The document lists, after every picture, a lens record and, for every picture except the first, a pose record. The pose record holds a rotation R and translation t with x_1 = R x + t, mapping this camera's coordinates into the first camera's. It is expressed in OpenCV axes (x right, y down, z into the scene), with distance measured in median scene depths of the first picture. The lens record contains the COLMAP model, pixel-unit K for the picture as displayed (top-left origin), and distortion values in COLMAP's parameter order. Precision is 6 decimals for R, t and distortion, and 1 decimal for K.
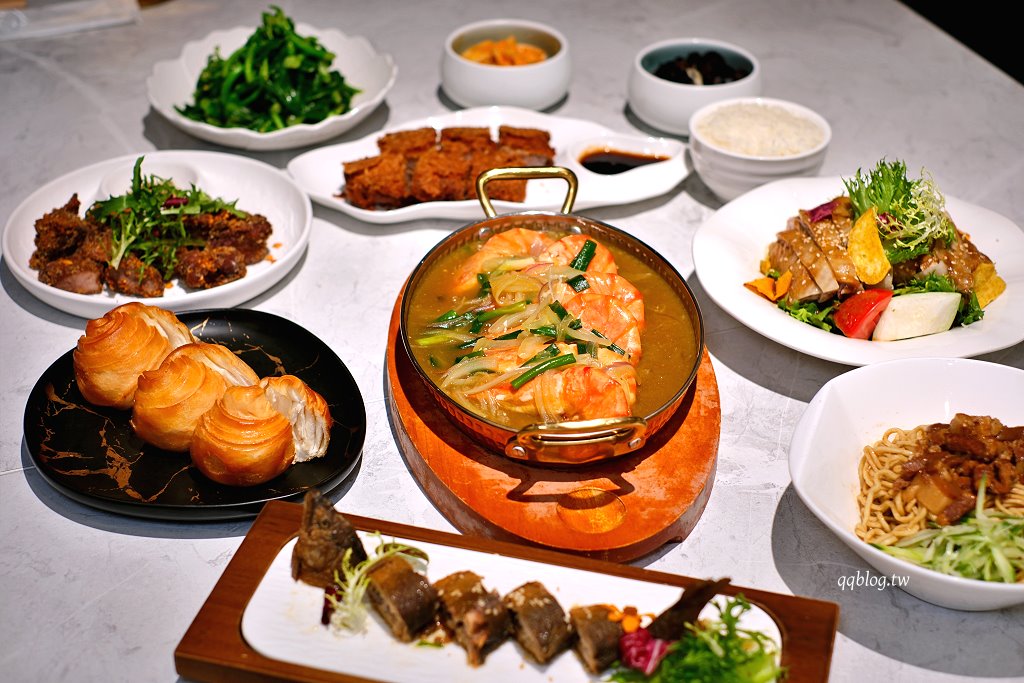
lens RADIAL K [[1741.1, 0, 512.0], [0, 1741.1, 341.5], [0, 0, 1]] dist [-0.055779, -0.310430]
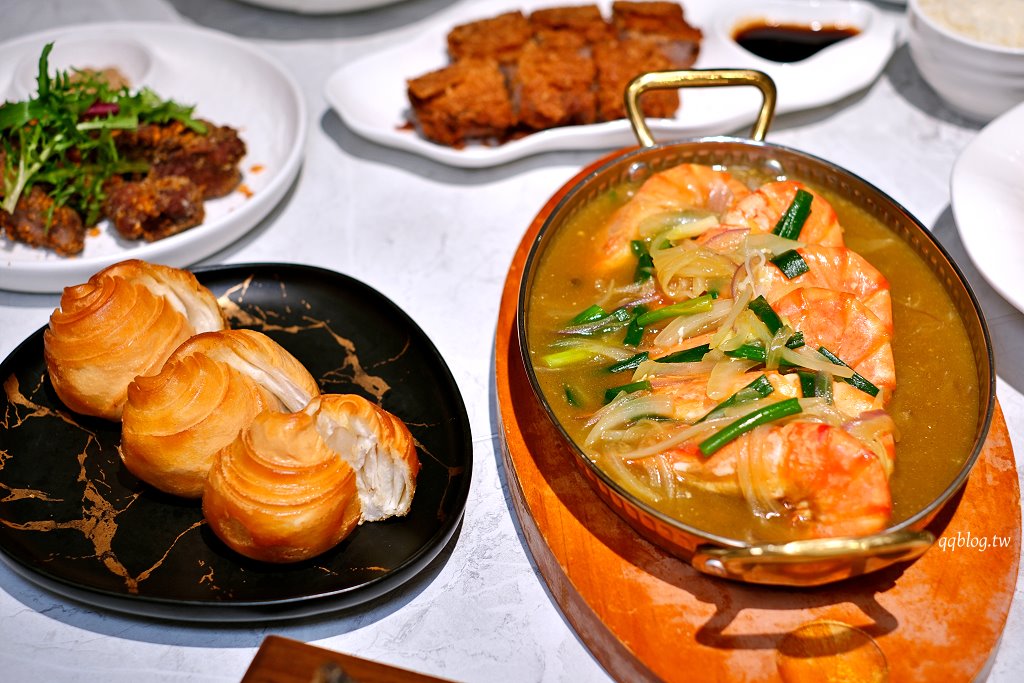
lens RADIAL K [[1741.1, 0, 512.0], [0, 1741.1, 341.5], [0, 0, 1]] dist [-0.055779, -0.310430]
pose [[0.999290, 0.005522, -0.037278, -0.041714], [-0.001152, 0.993220, 0.116242, -0.080596], [0.037667, -0.116117, 0.992521, 0.352453]]
